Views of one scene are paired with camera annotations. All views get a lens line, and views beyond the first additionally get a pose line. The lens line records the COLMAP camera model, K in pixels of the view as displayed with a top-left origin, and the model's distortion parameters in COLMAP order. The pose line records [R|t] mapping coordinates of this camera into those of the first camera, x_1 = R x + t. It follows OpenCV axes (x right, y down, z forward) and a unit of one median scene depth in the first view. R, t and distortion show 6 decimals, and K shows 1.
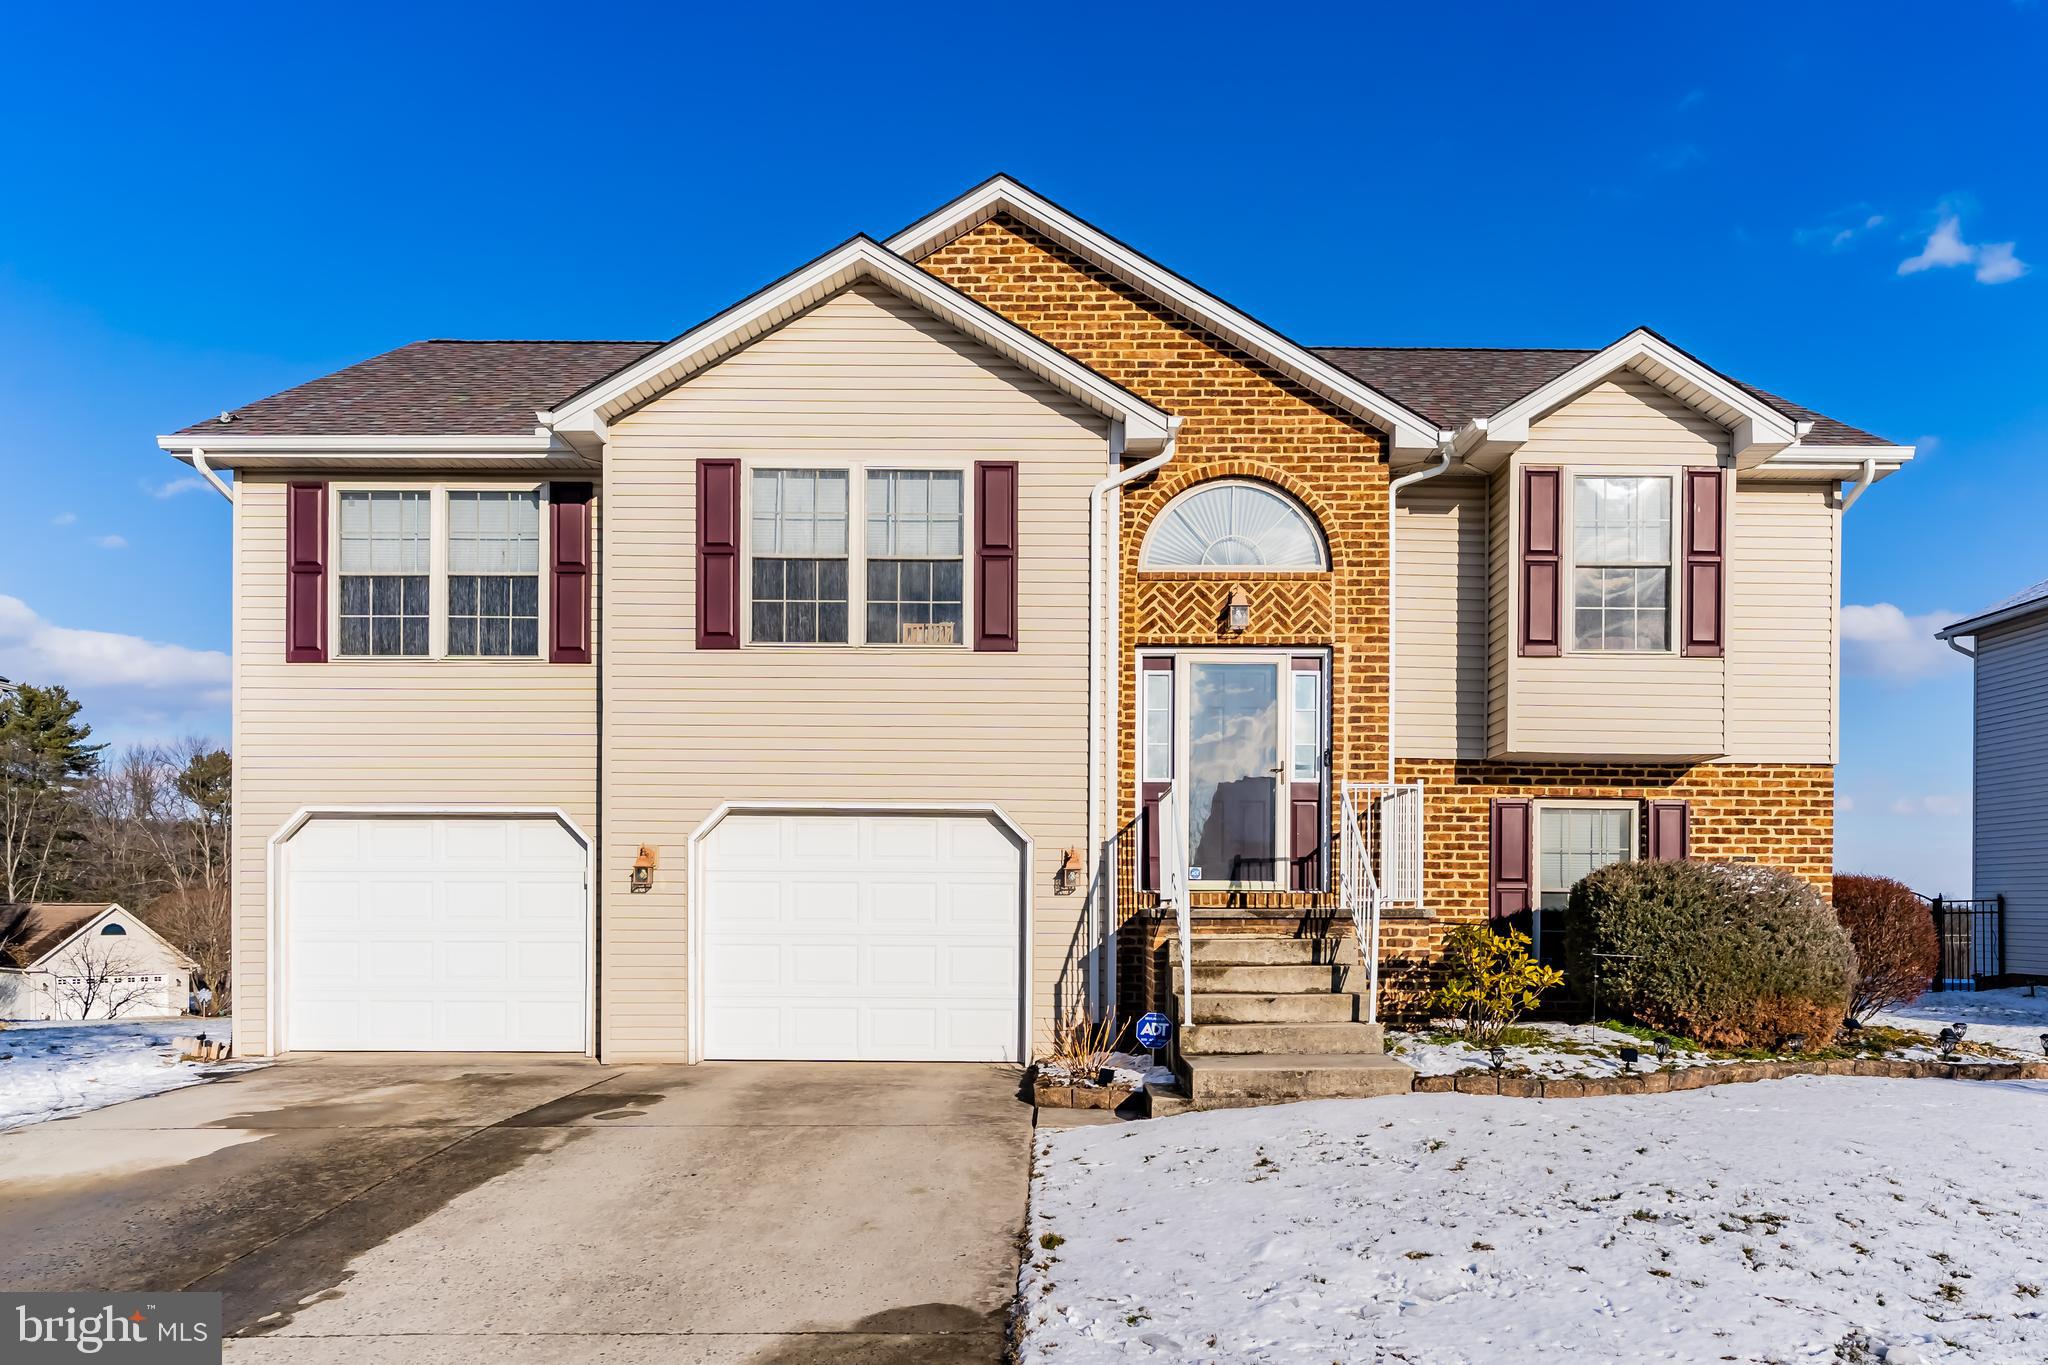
lens RADIAL K [[1052.0, 0, 1026.6], [0, 1052.0, 683.2], [0, 0, 1]] dist [-0.010777, 0.007382]
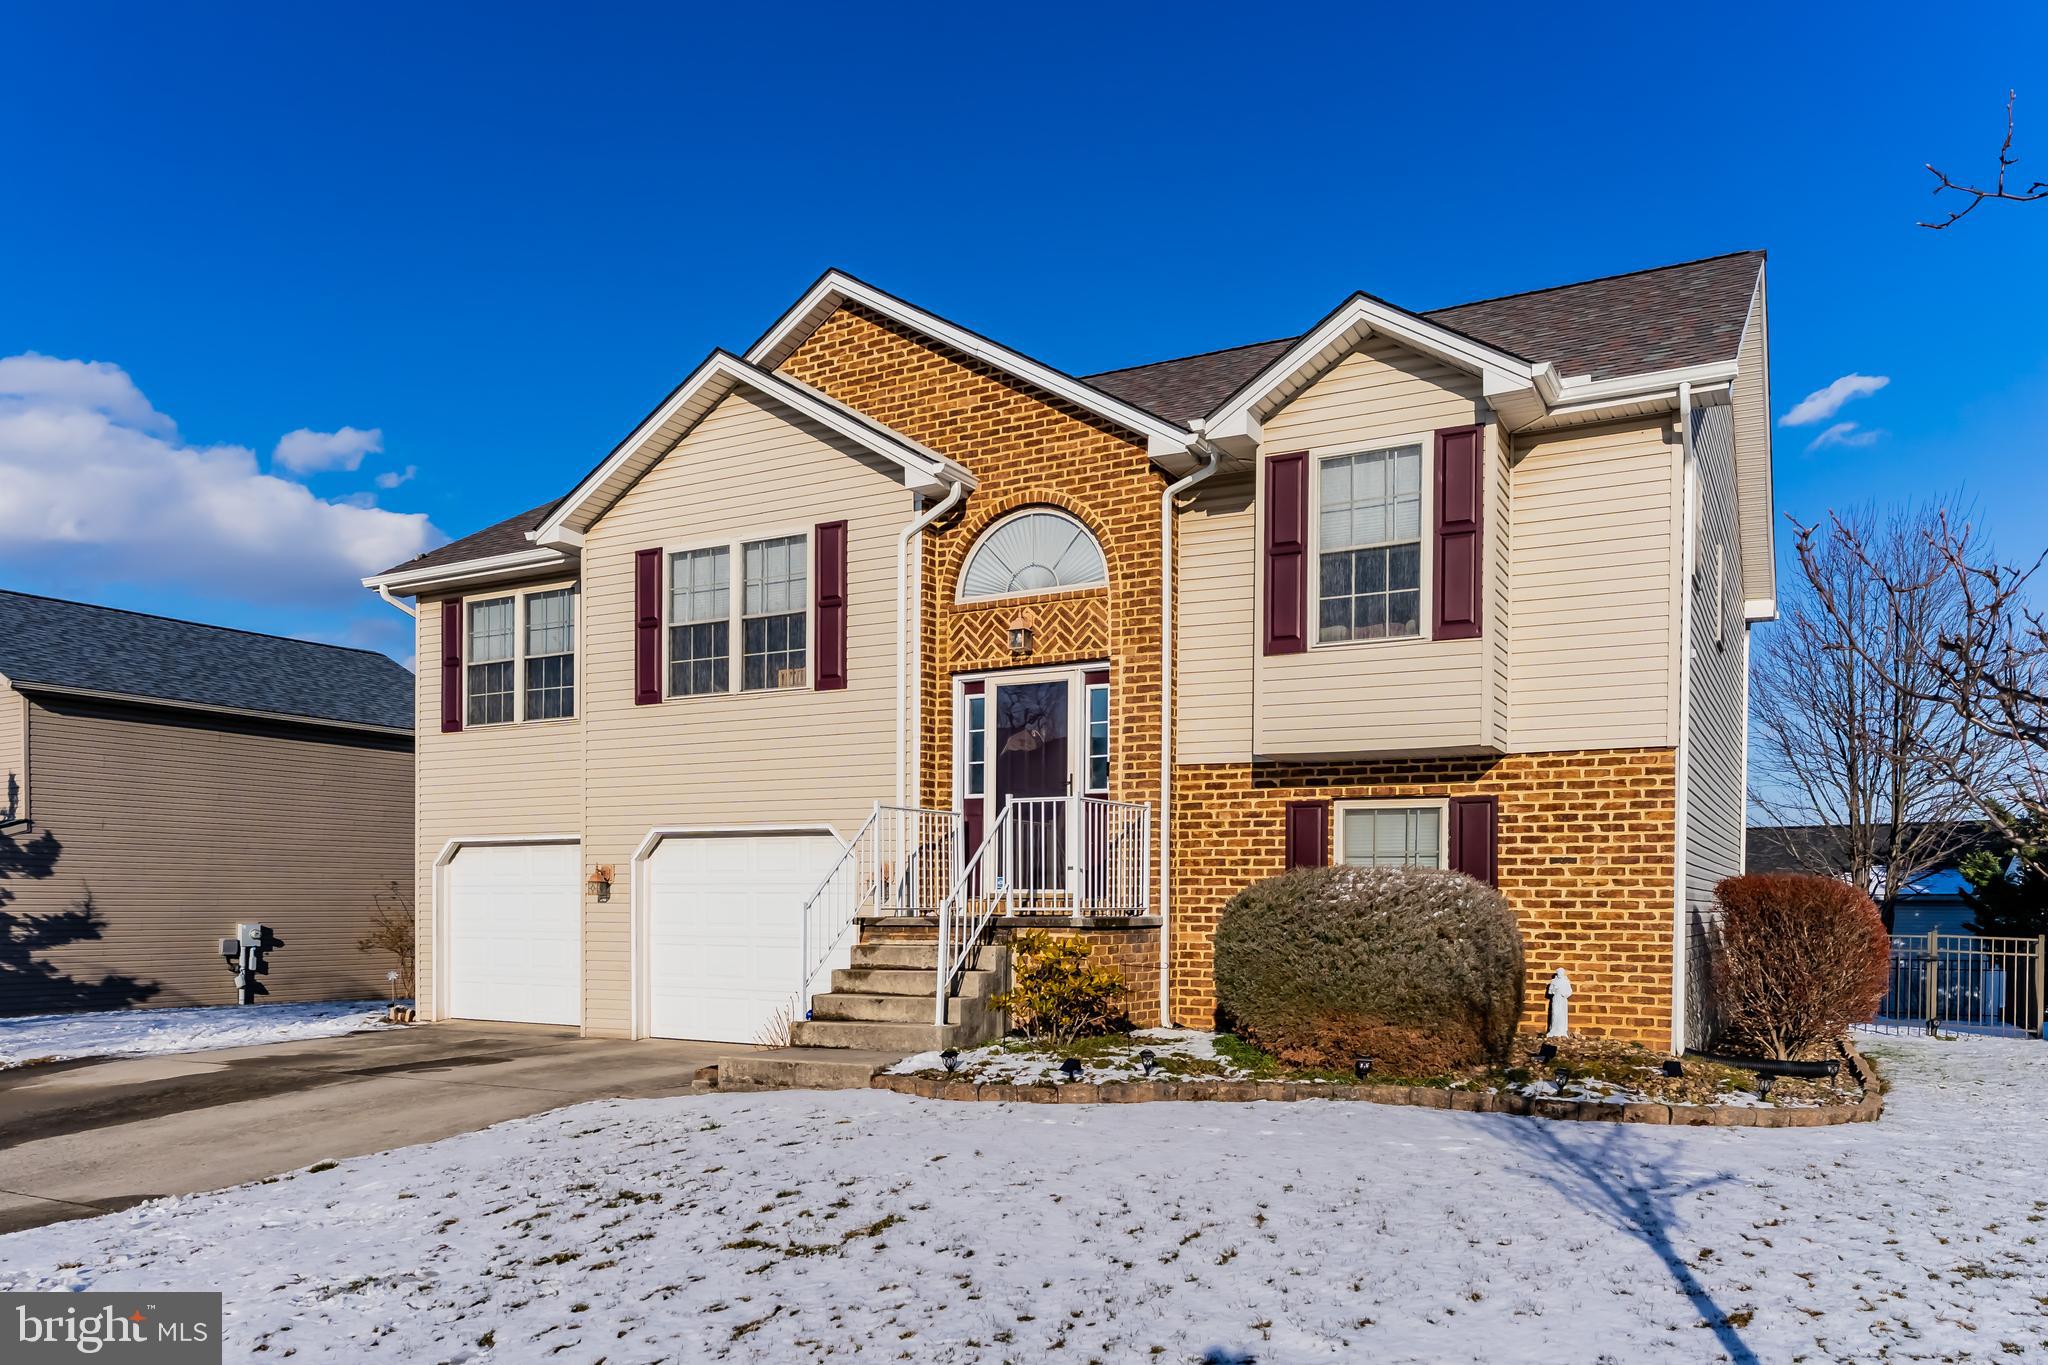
lens RADIAL K [[1052.0, 0, 1105.2], [0, 1052.0, 673.7], [0, 0, 1]] dist [-0.010777, 0.007382]
pose [[0.929630, -0.081076, -0.359465, 0.646050], [0.078912, 0.996666, -0.020718, -0.000248], [0.359946, -0.009106, 0.932929, 0.041677]]
